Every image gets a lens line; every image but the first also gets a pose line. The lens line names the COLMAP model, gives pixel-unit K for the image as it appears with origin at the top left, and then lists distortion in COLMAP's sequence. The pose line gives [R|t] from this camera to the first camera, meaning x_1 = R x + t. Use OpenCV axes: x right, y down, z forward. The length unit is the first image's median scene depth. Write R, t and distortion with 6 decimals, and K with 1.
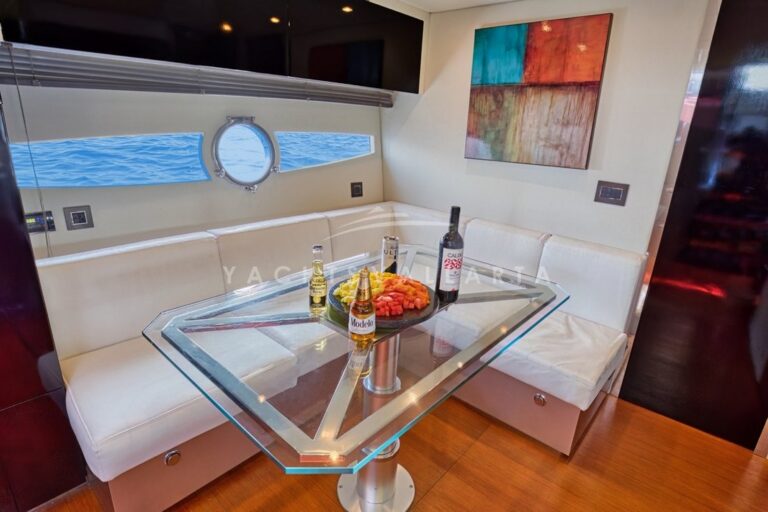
lens RADIAL K [[416.7, 0, 384.0], [0, 416.7, 256.0], [0, 0, 1]] dist [-0.026951, 0.000425]
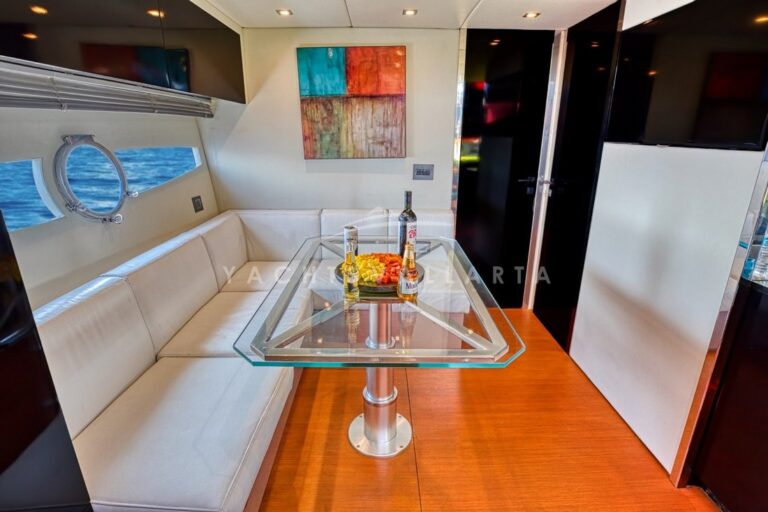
lens RADIAL K [[403.5, 0, 384.0], [0, 403.5, 256.0], [0, 0, 1]] dist [-0.005531, 0.000193]
pose [[0.738012, -0.248693, 0.627288, -0.481394], [0.243189, 0.965164, 0.096532, -0.036771], [-0.629442, 0.081308, 0.772782, 0.022438]]
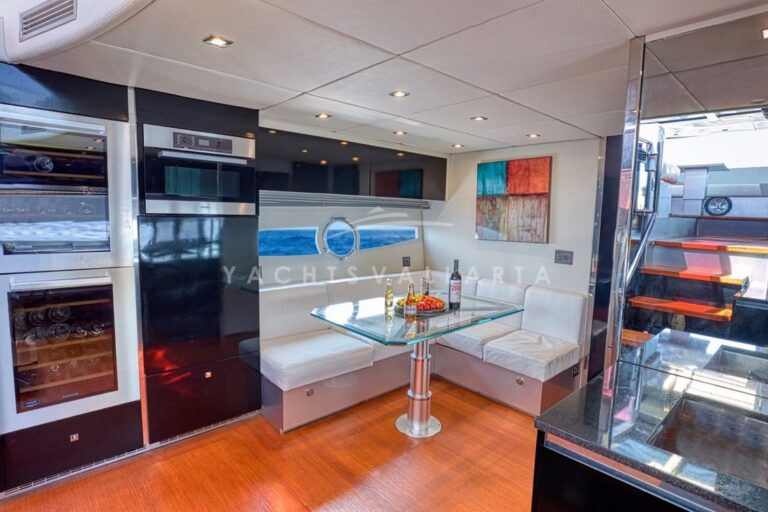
lens RADIAL K [[403.5, 0, 384.0], [0, 403.5, 256.0], [0, 0, 1]] dist [-0.005531, 0.000193]
pose [[0.993404, -0.012936, -0.113939, 0.028592], [-0.011275, 0.977784, -0.209314, 0.173274], [0.114115, 0.209218, 0.971188, -0.588384]]
